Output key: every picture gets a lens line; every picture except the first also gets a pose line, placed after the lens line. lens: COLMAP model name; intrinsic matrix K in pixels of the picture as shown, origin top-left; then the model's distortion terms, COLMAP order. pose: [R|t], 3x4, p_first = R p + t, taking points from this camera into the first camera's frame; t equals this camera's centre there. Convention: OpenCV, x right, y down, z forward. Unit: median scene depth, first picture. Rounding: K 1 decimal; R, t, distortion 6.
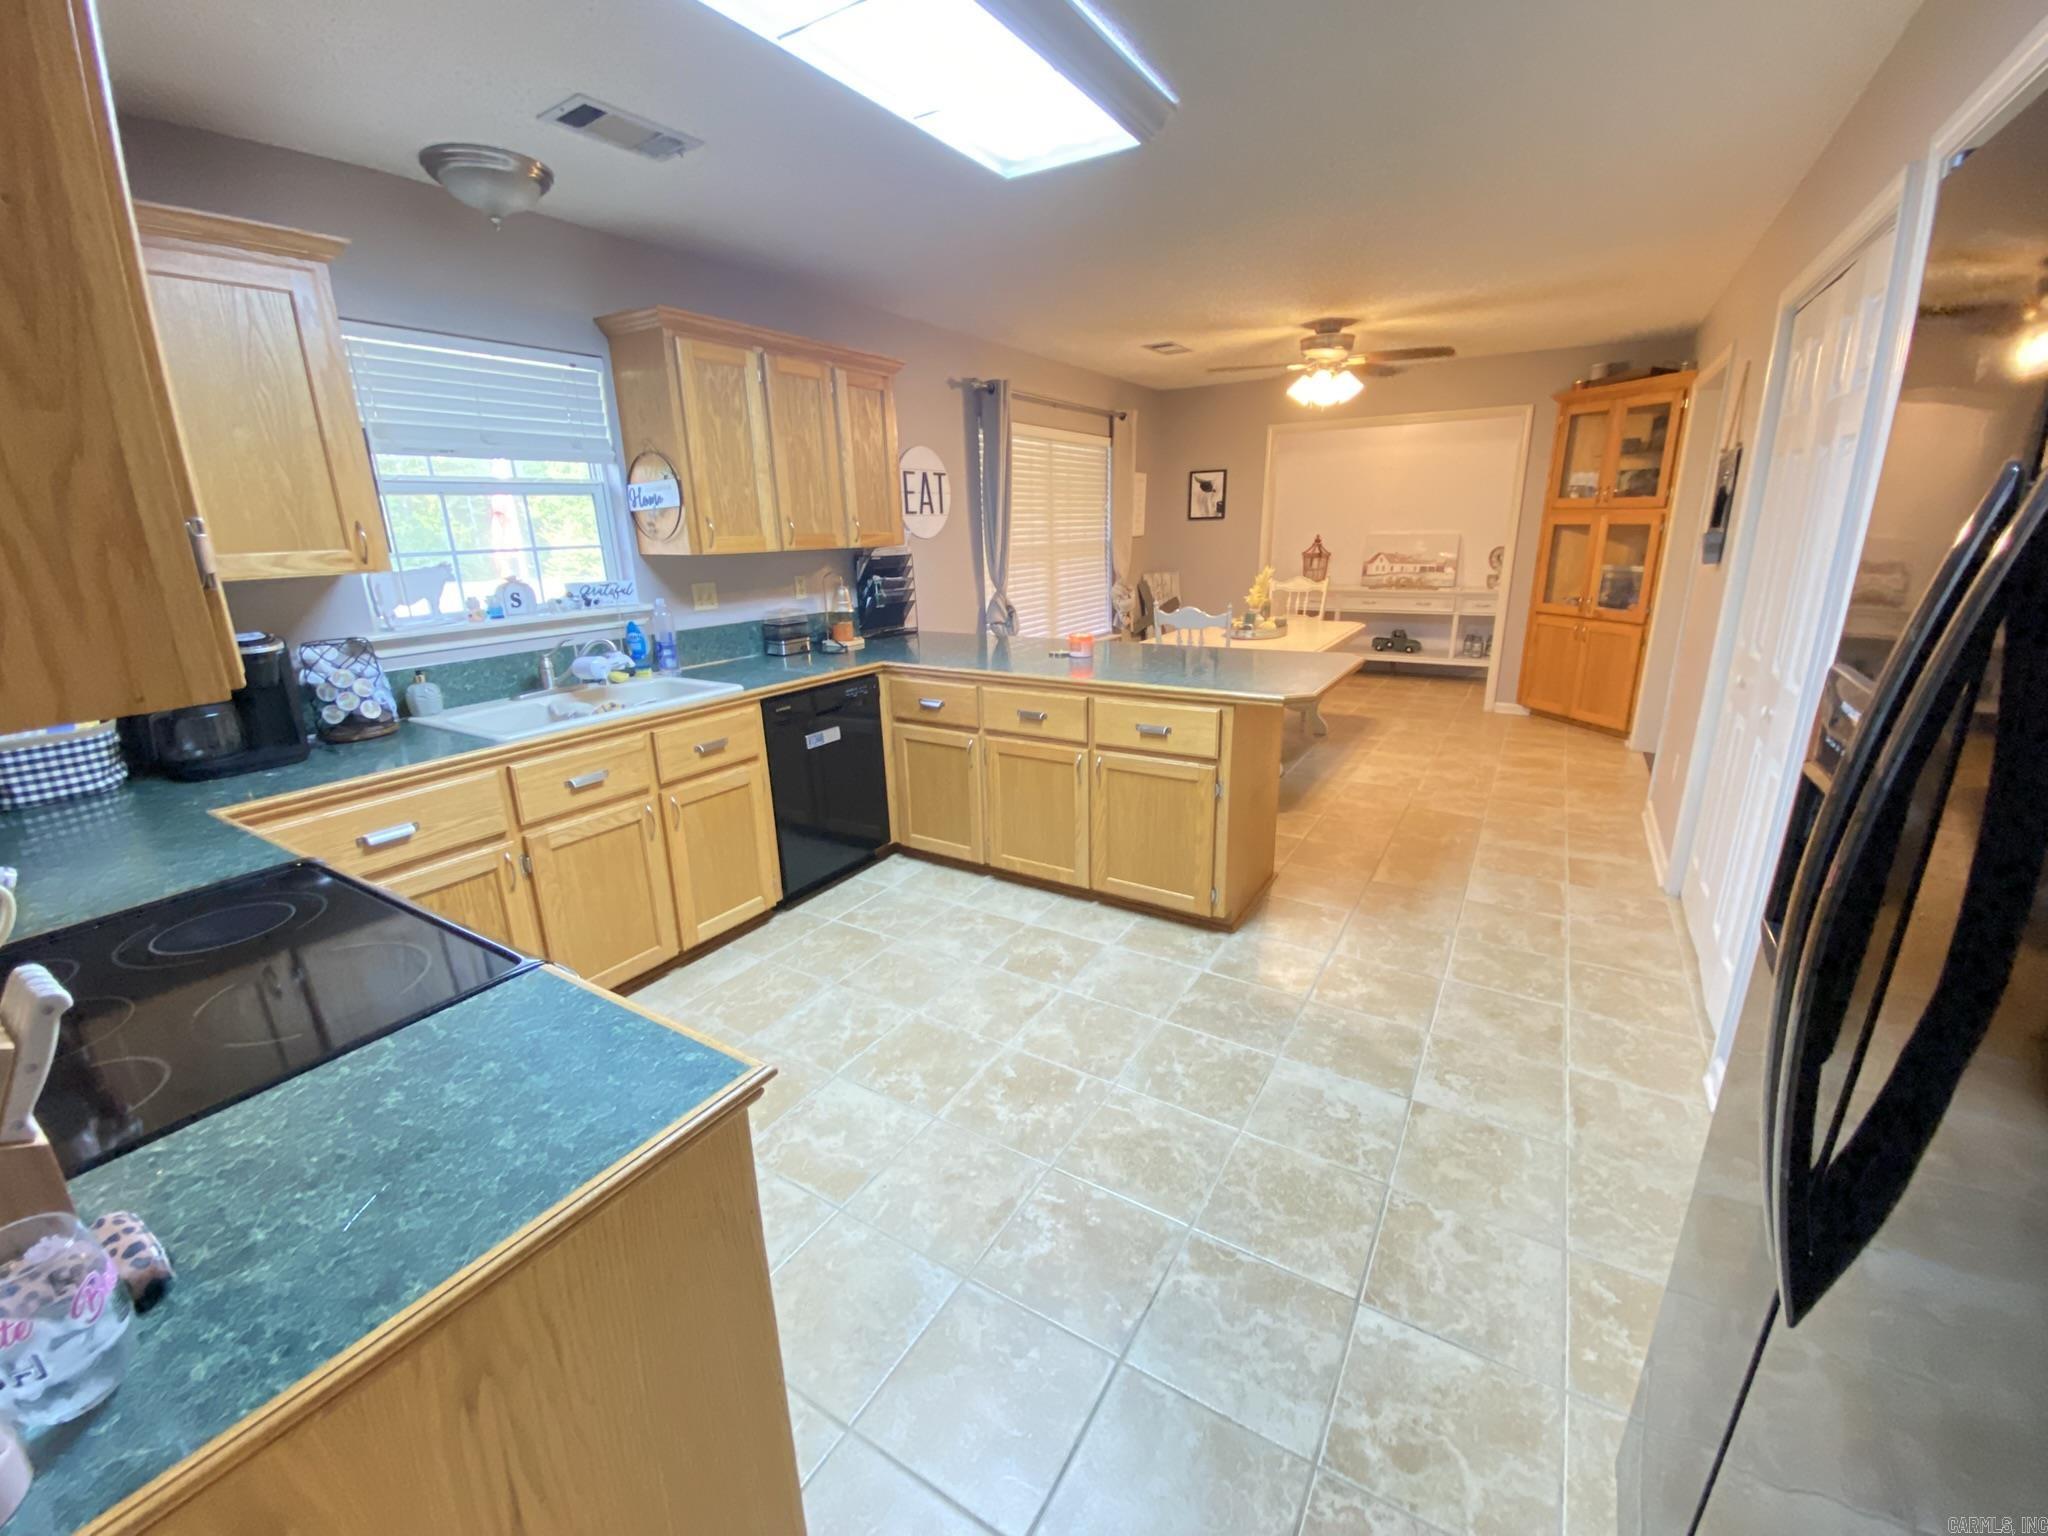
lens RADIAL K [[834.4, 0, 1042.2], [0, 834.4, 766.0], [0, 0, 1]] dist [0.006269, -0.015557]
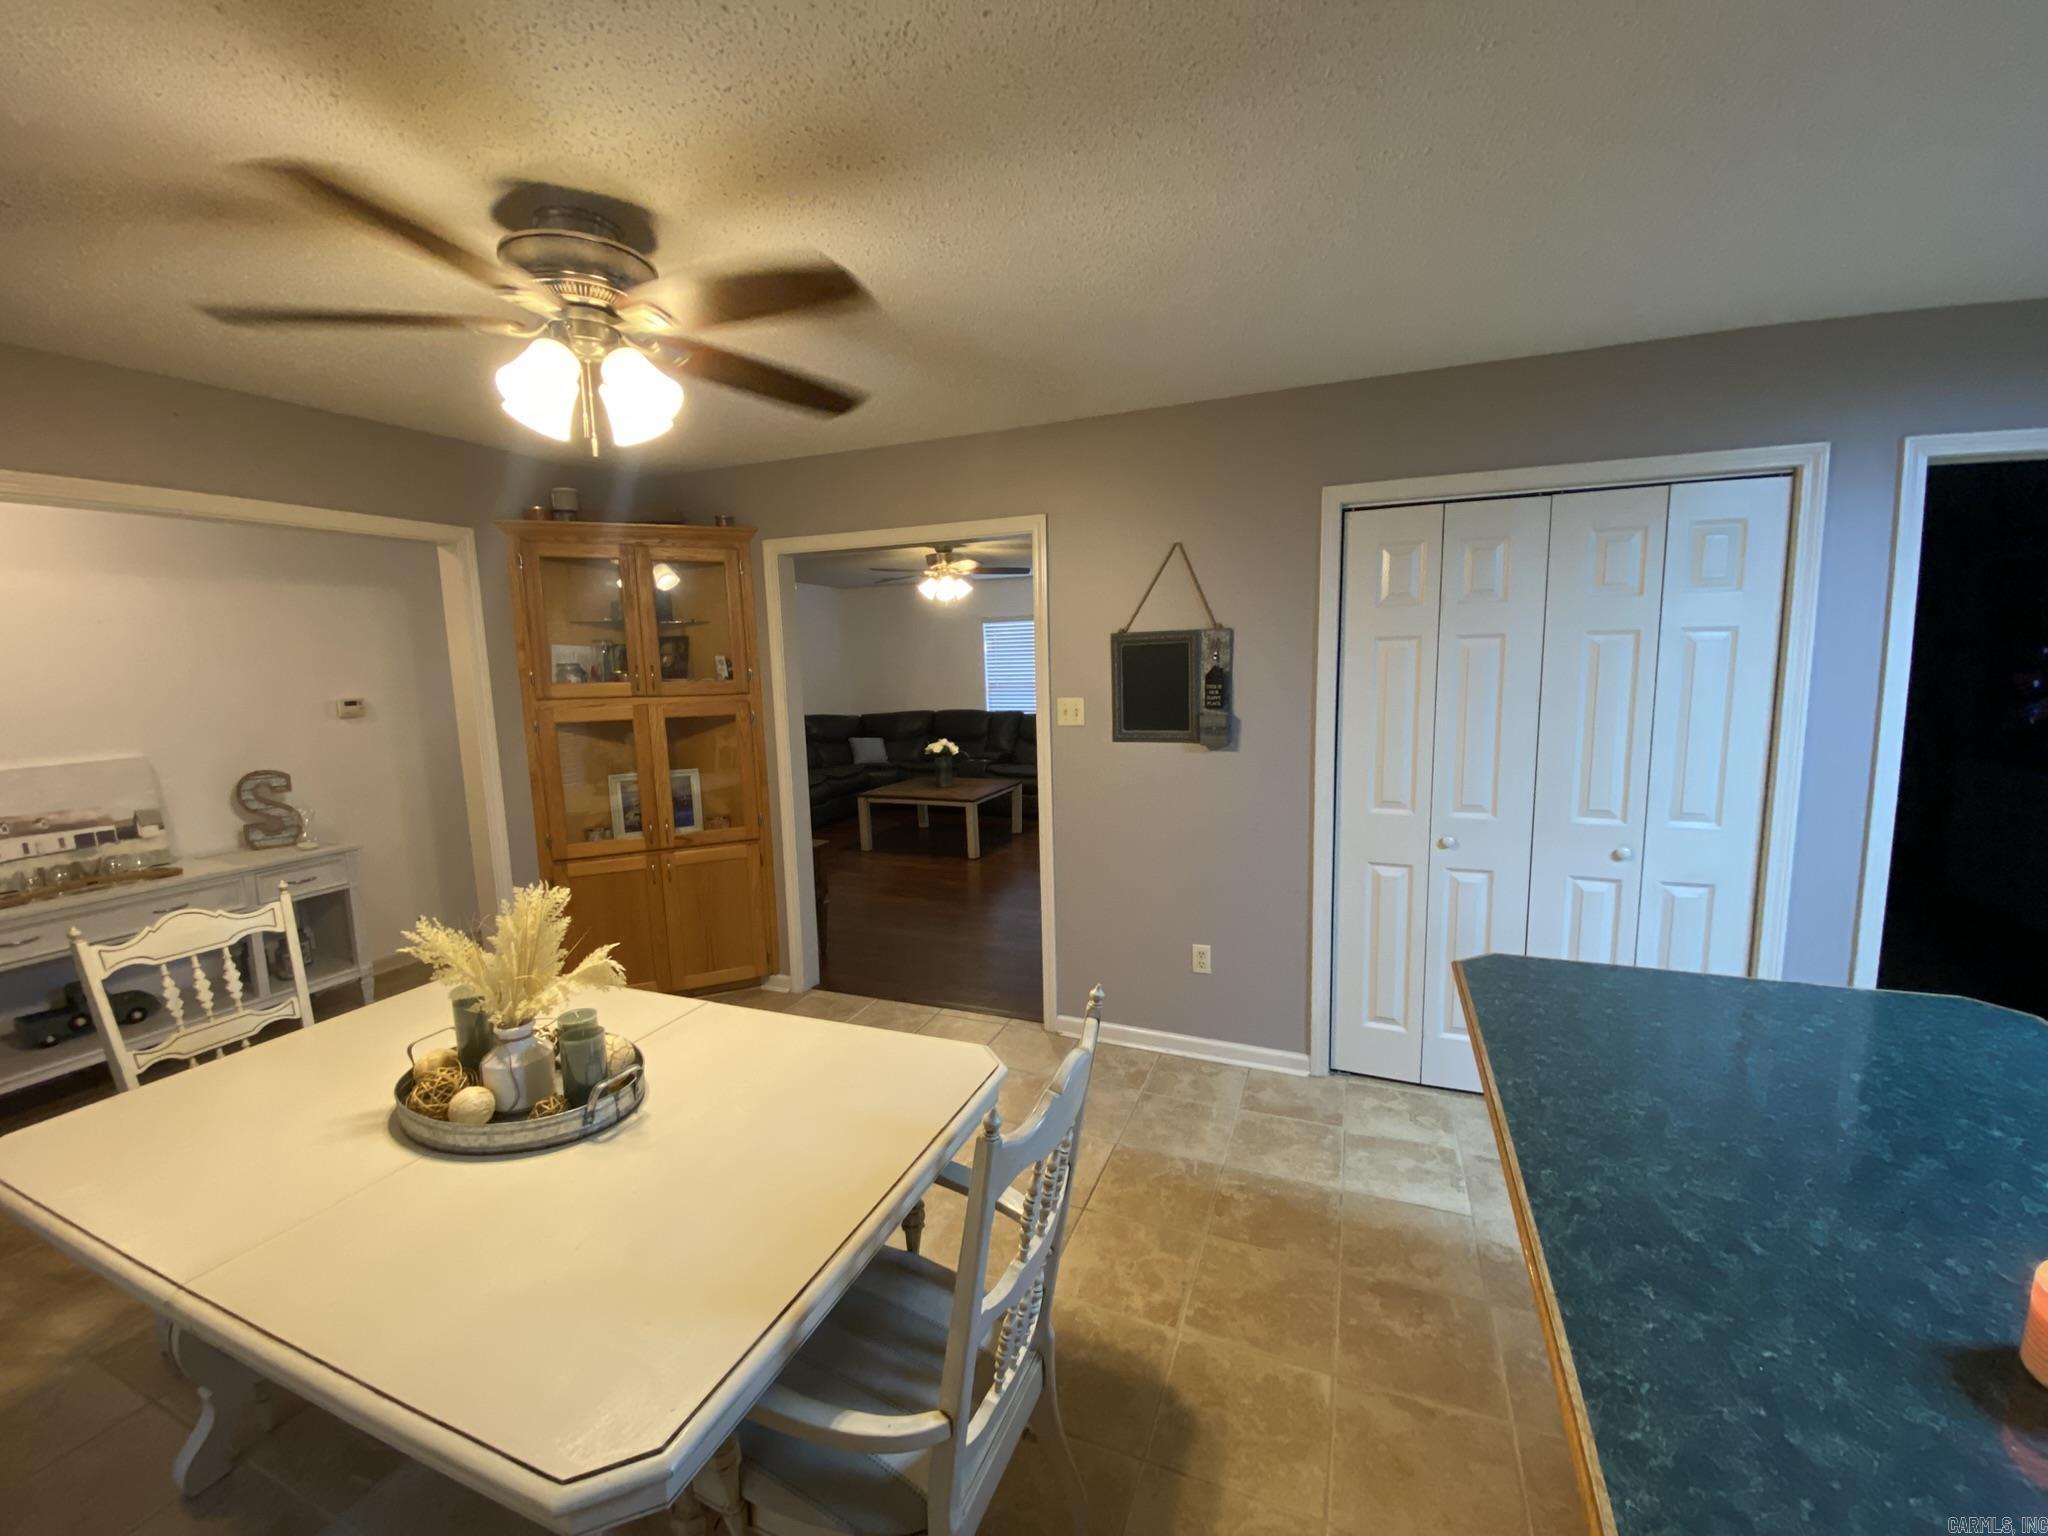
lens RADIAL K [[834.4, 0, 1023.8], [0, 834.4, 770.8], [0, 0, 1]] dist [0.006269, -0.015557]
pose [[-0.145939, -0.103380, 0.983877, -0.061536], [0.308380, 0.940219, 0.144535, -0.259972], [-0.940002, 0.324501, -0.105334, 0.817366]]
